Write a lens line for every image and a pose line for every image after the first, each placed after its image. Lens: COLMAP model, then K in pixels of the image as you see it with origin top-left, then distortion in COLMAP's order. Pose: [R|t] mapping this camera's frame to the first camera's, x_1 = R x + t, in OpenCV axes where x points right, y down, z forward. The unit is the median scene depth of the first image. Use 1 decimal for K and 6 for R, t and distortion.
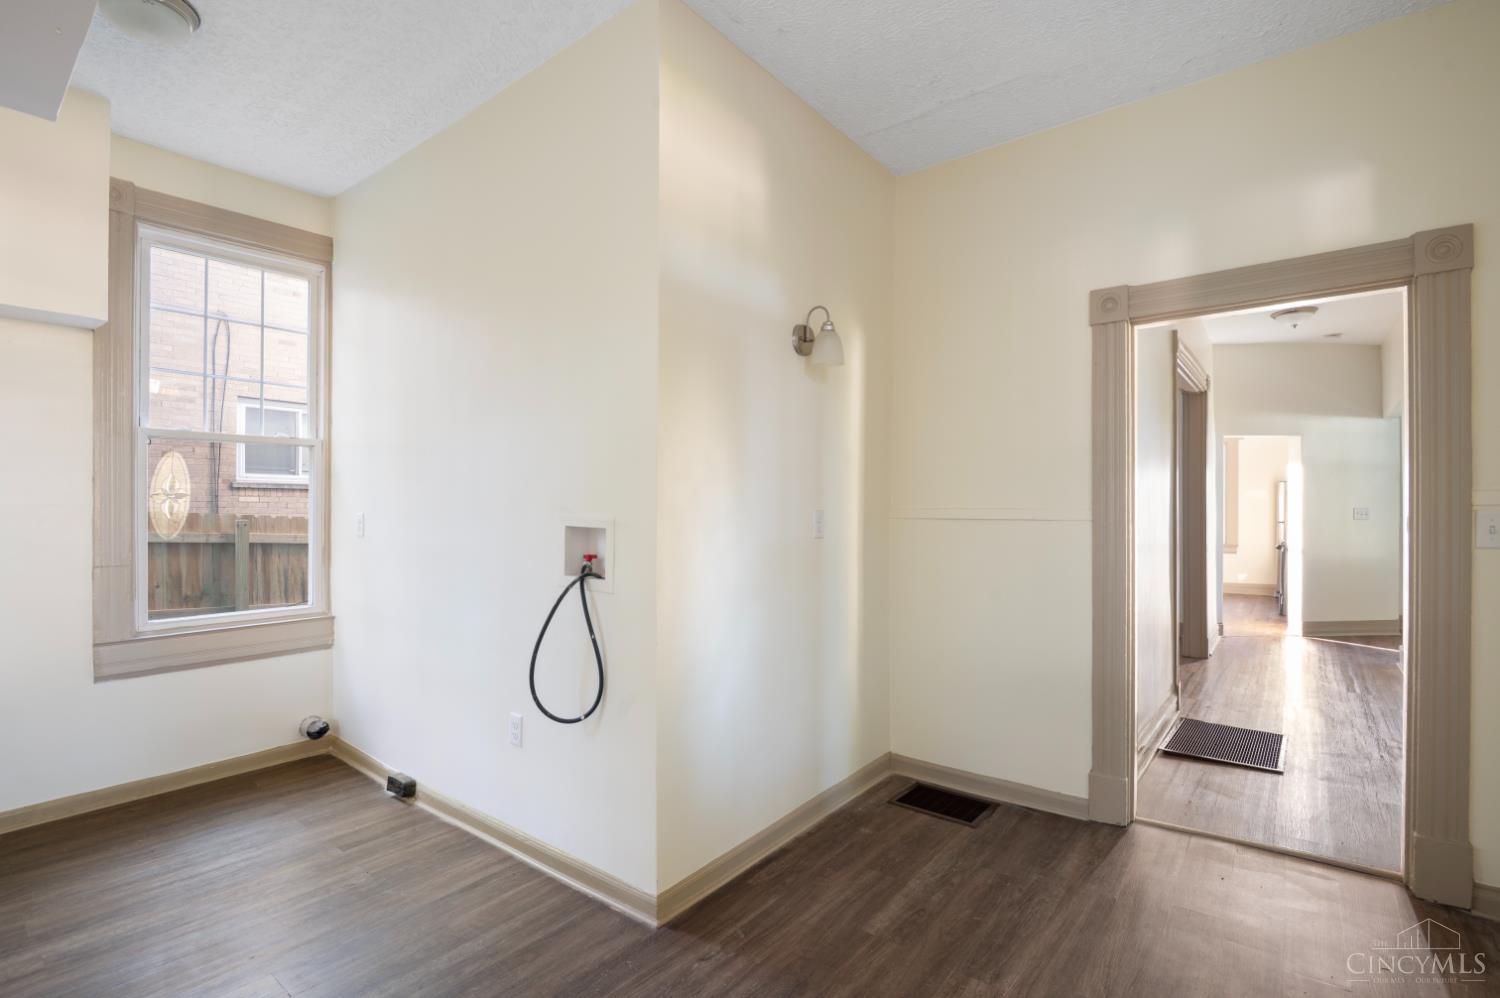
lens RADIAL K [[694.2, 0, 750.5], [0, 694.2, 504.1], [0, 0, 1]] dist [-0.005226, -0.000849]
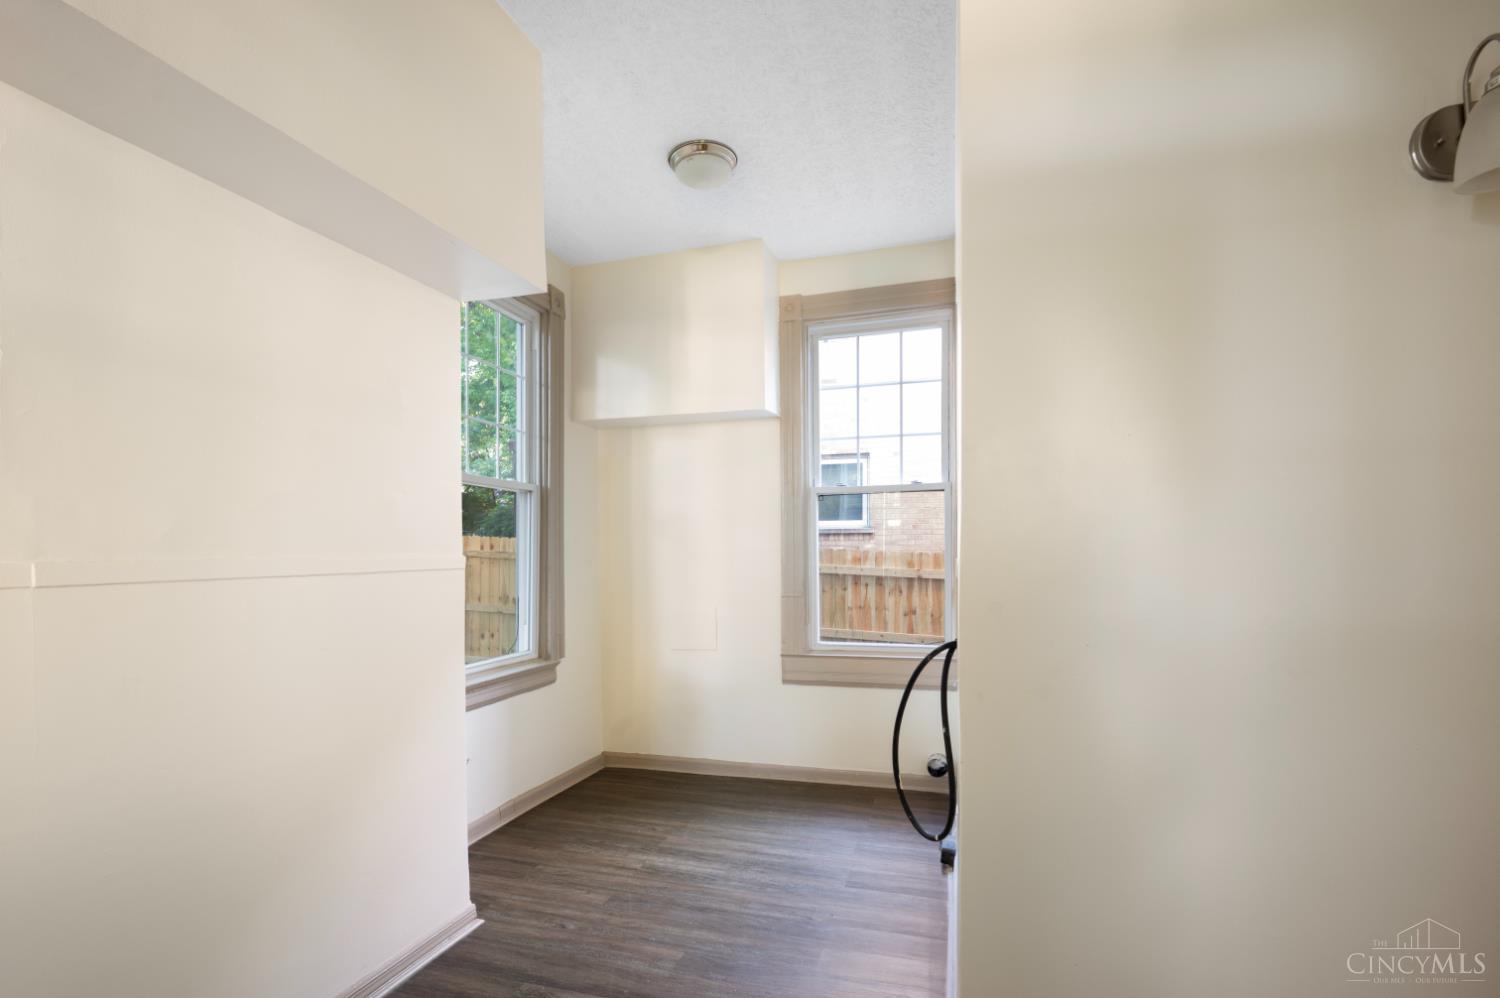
lens RADIAL K [[722.2, 0, 750.0], [0, 722.2, 555.5], [0, 0, 1]] dist [-0.000952, 0.000016]
pose [[0.366271, 0.000256, -0.930508, 0.313244], [0.018021, 0.999810, 0.007369, 0.001046], [0.930334, -0.019467, 0.366197, 0.433475]]
